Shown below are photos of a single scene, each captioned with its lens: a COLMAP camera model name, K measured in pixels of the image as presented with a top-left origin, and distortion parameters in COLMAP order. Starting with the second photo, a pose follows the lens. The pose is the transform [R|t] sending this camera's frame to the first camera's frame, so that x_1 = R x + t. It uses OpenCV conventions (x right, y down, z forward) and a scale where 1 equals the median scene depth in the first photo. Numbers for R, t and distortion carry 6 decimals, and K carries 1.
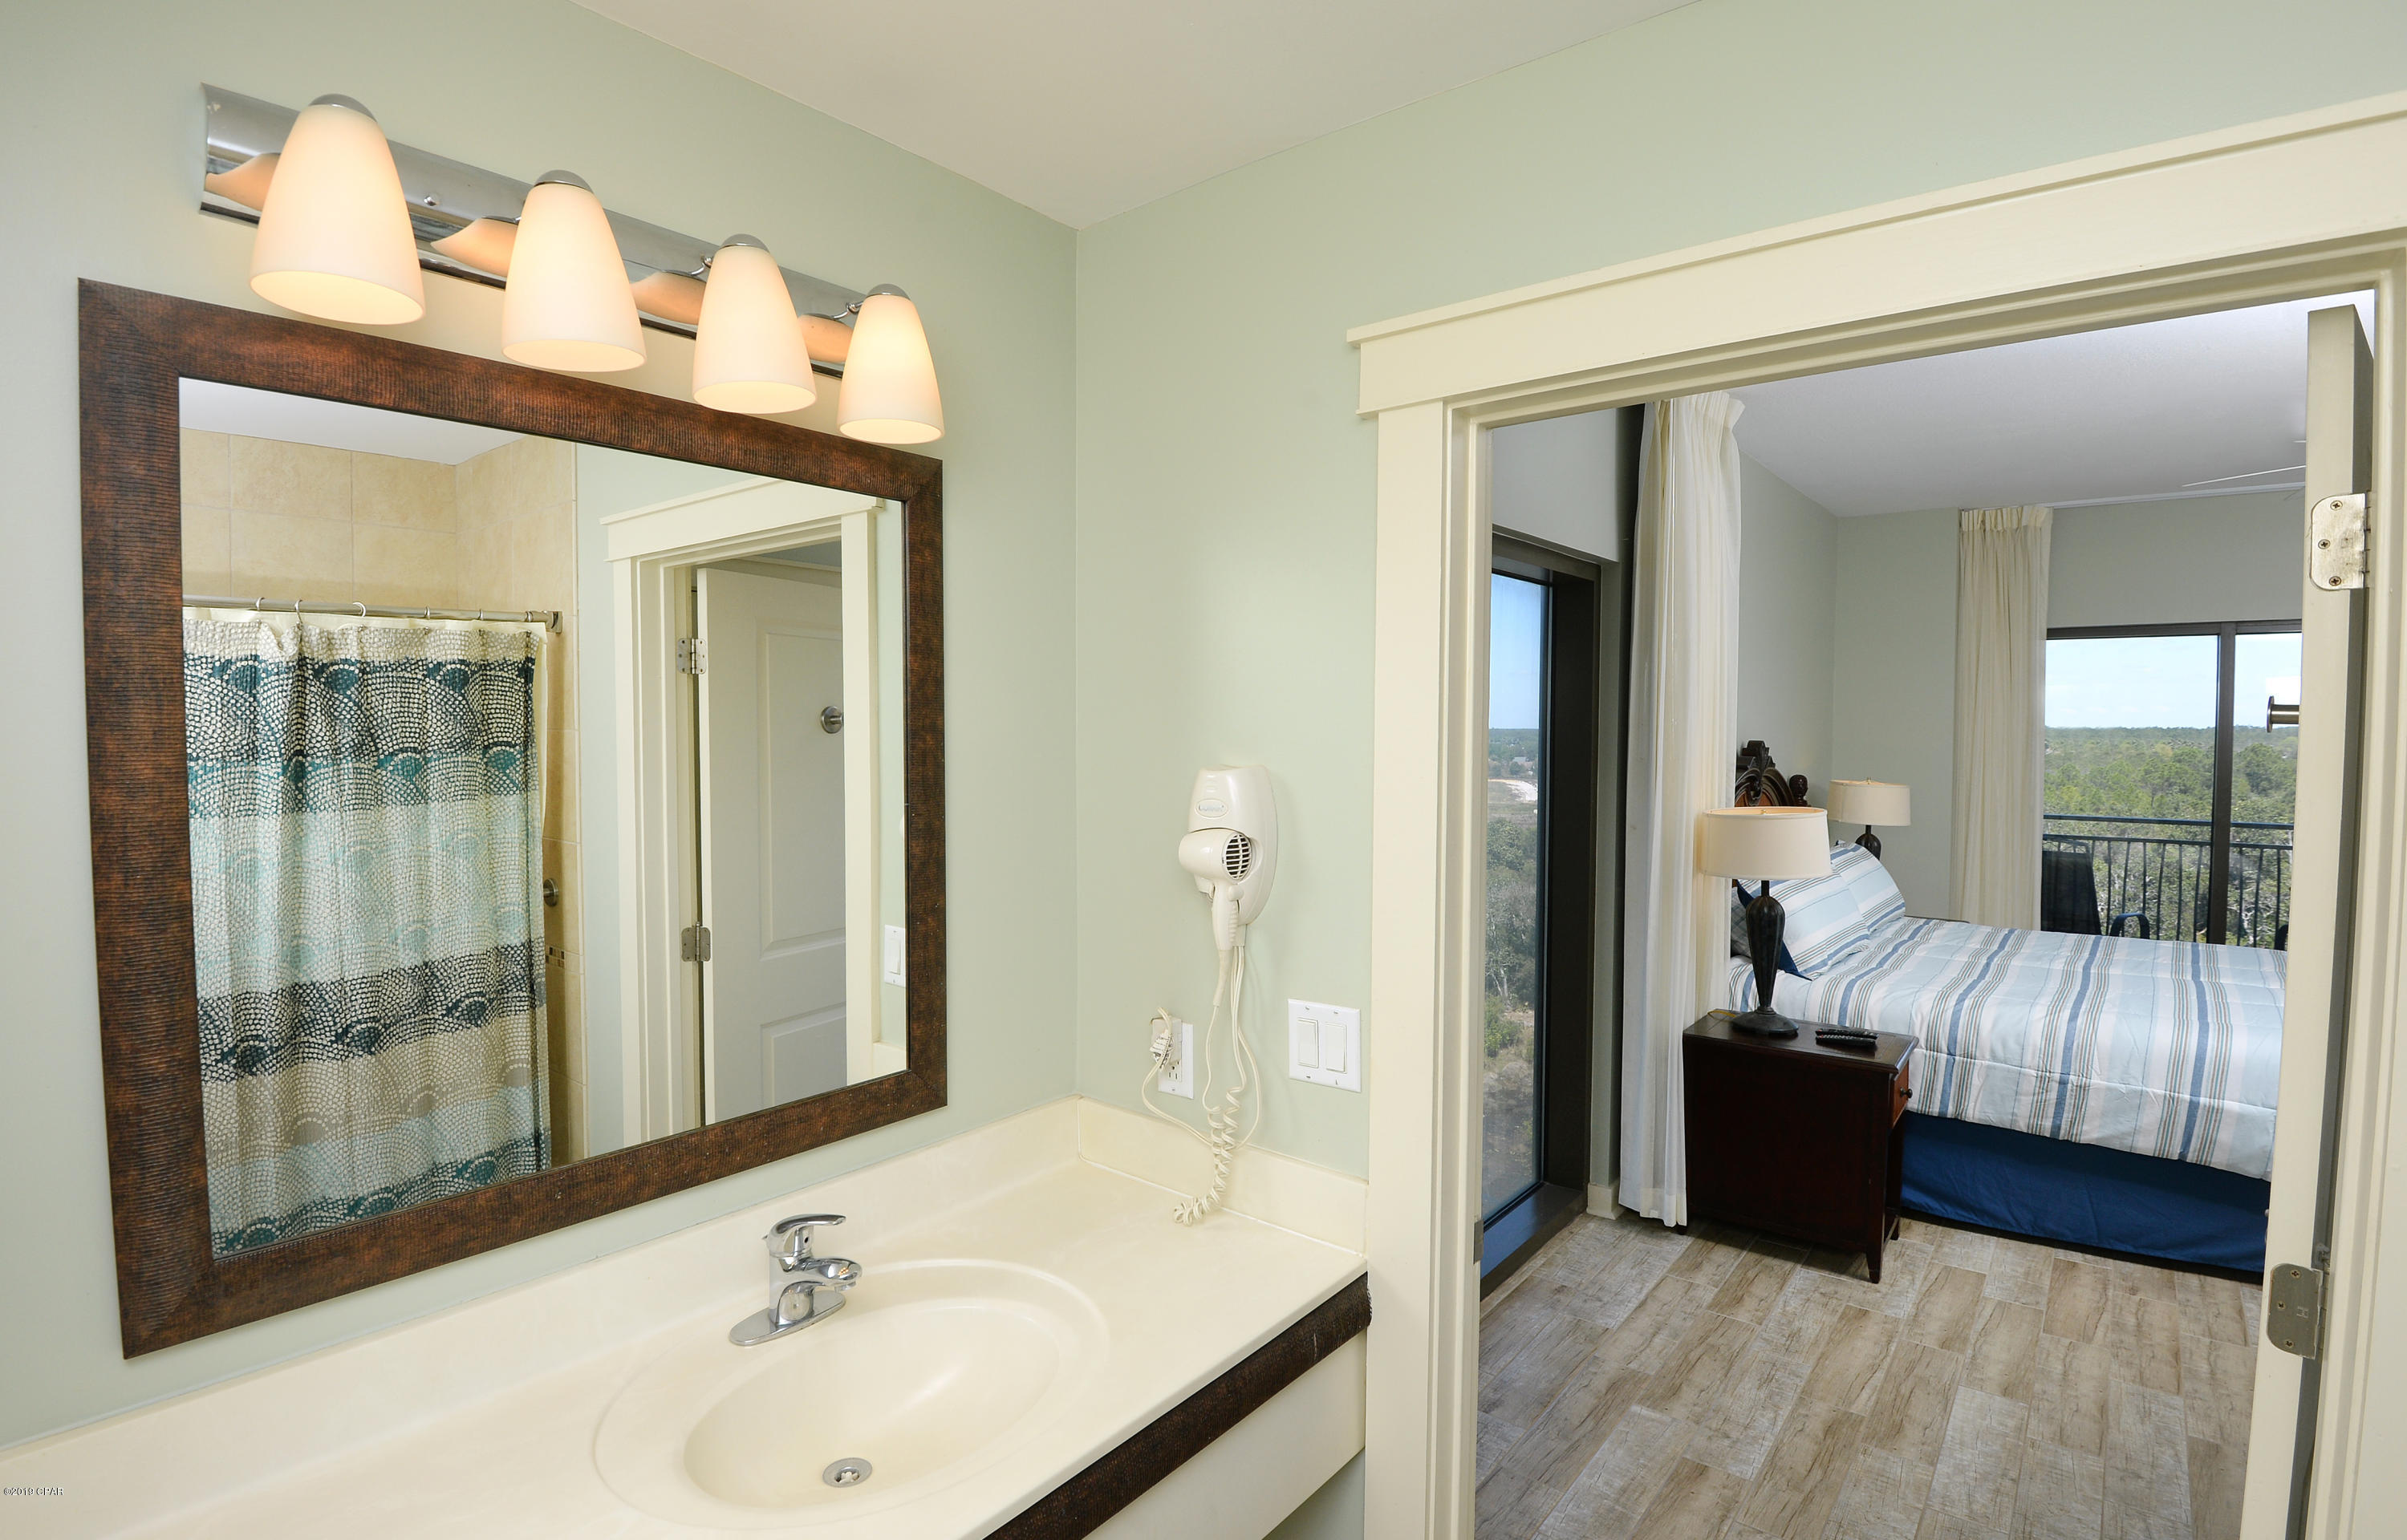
lens RADIAL K [[1157.7, 0, 1187.0], [0, 1157.7, 775.3], [0, 0, 1]] dist [-0.019454, -0.004606]
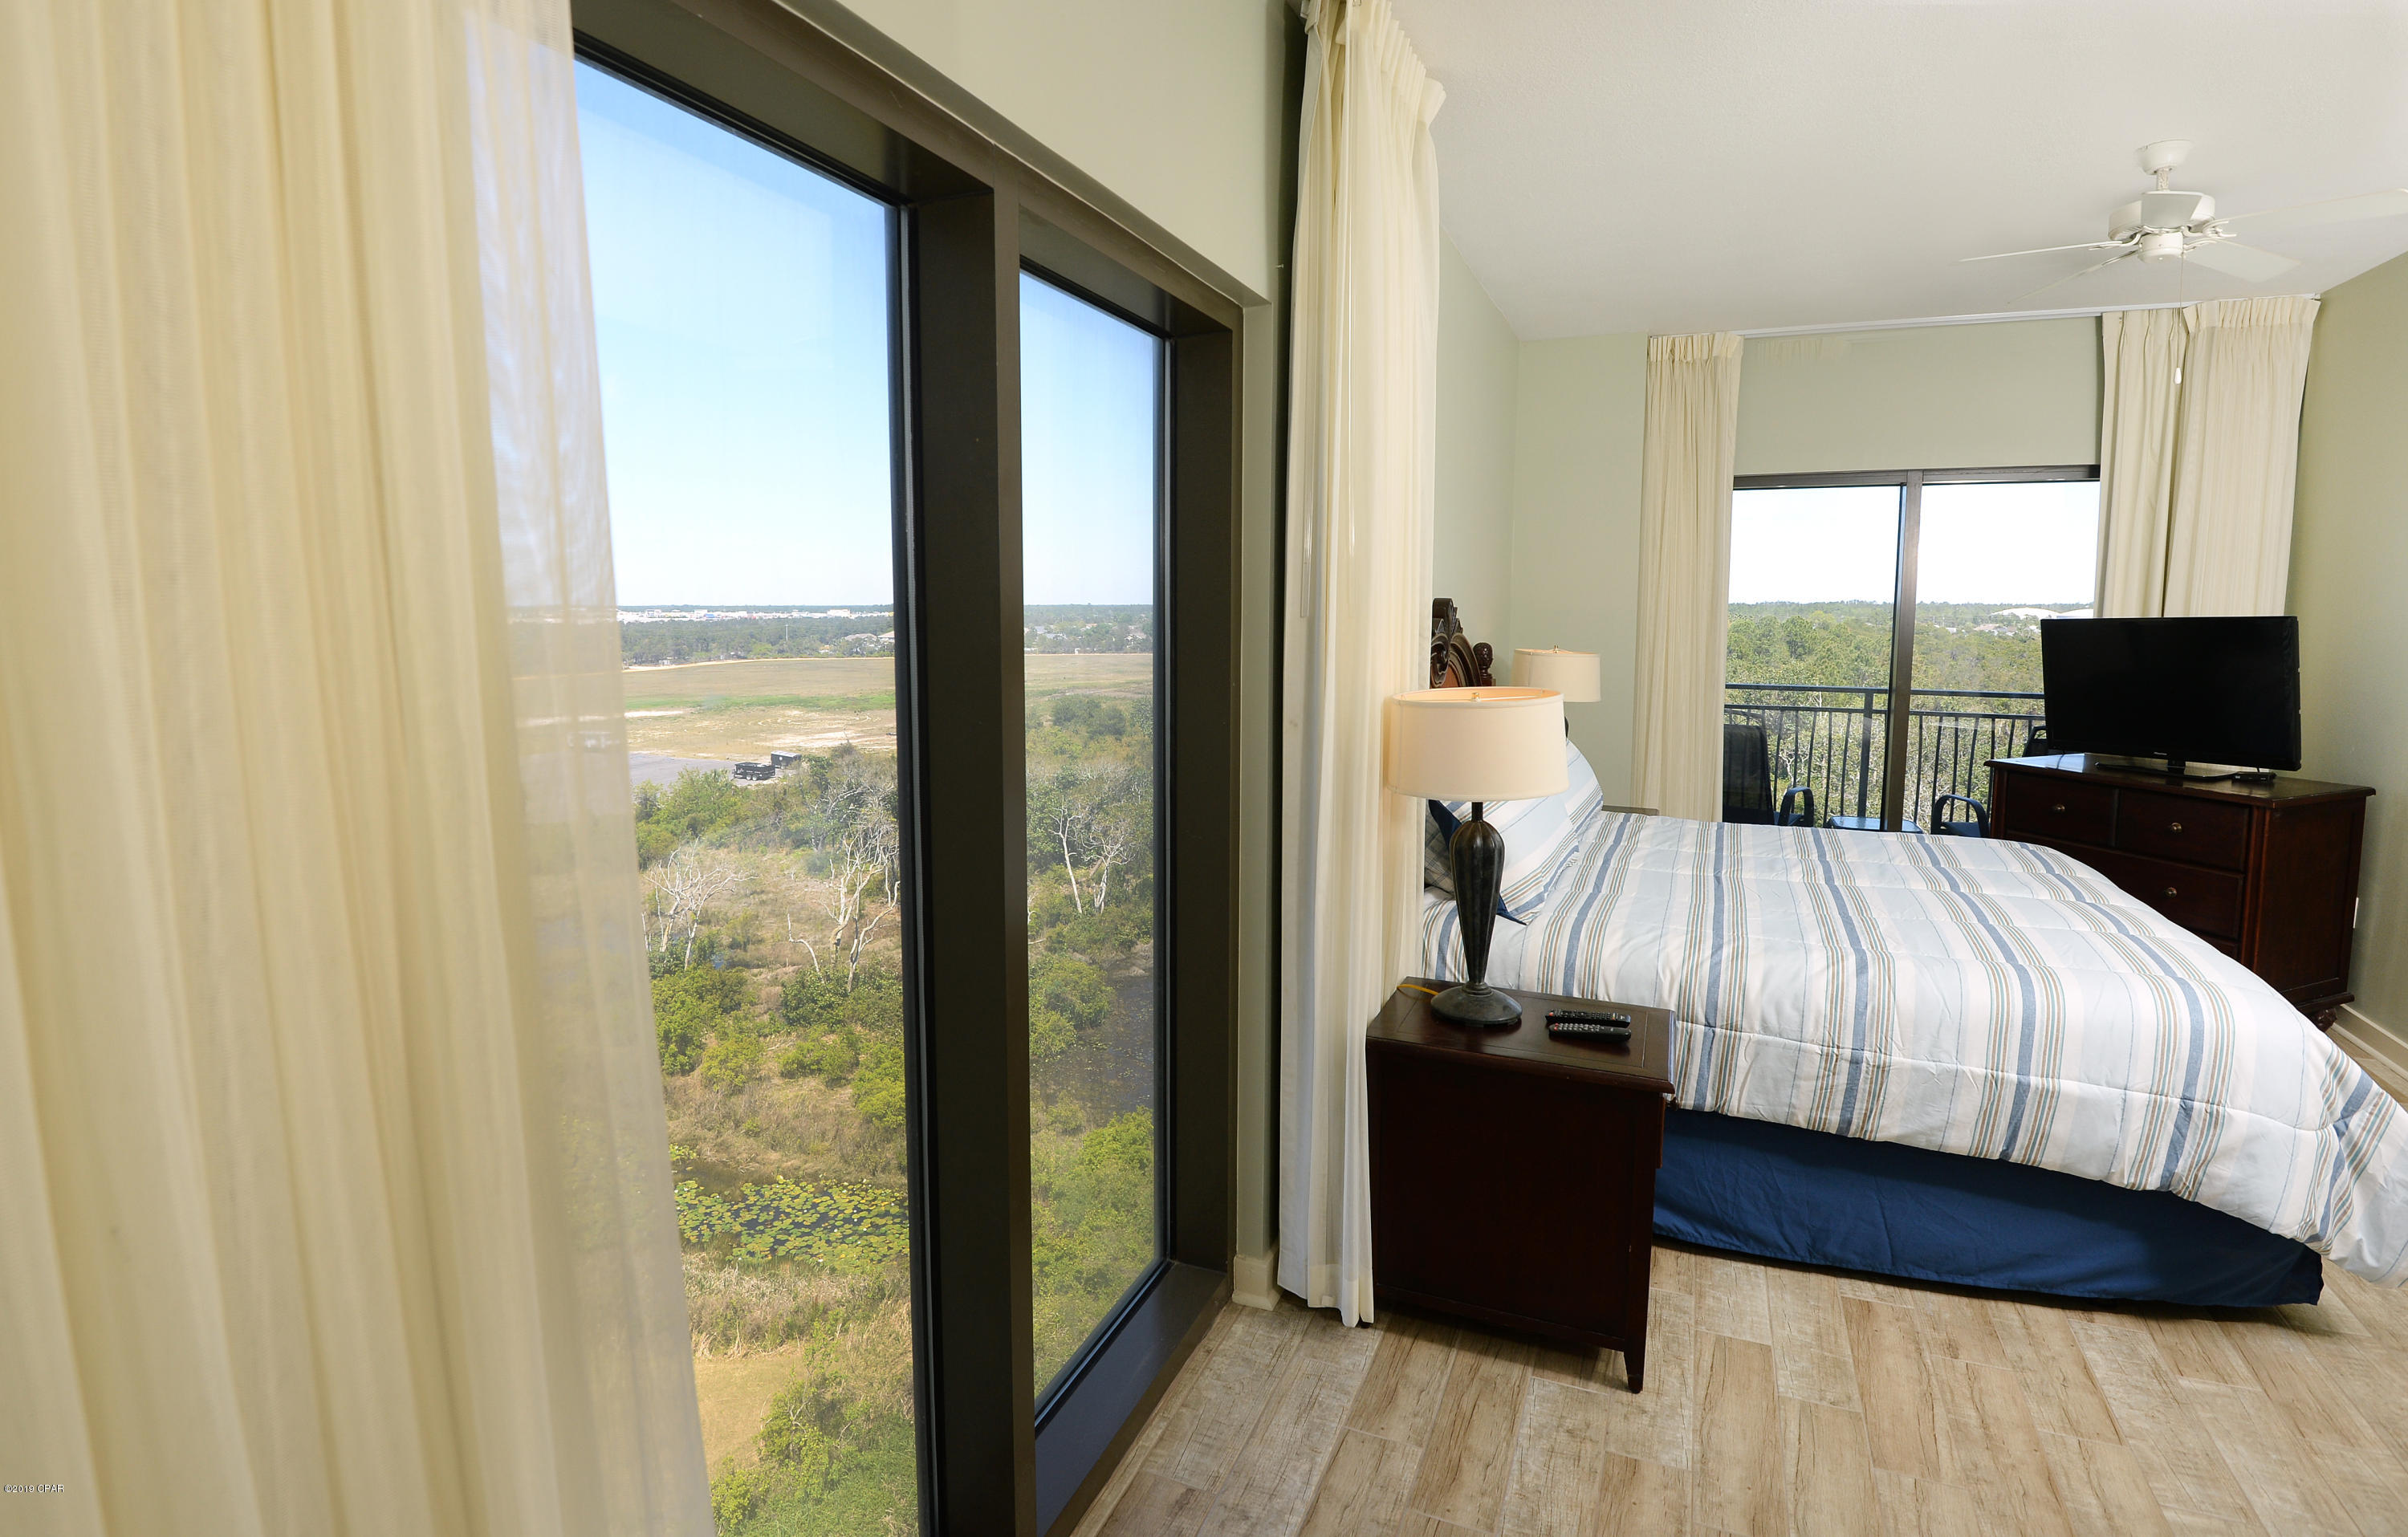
lens RADIAL K [[1166.9, 0, 1203.2], [0, 1166.9, 739.5], [0, 0, 1]] dist [-0.001238, -0.000474]
pose [[0.959137, -0.034105, 0.280880, 0.159655], [0.013016, 0.996976, 0.076609, 0.002657], [-0.282644, -0.069822, 0.956680, 0.399893]]
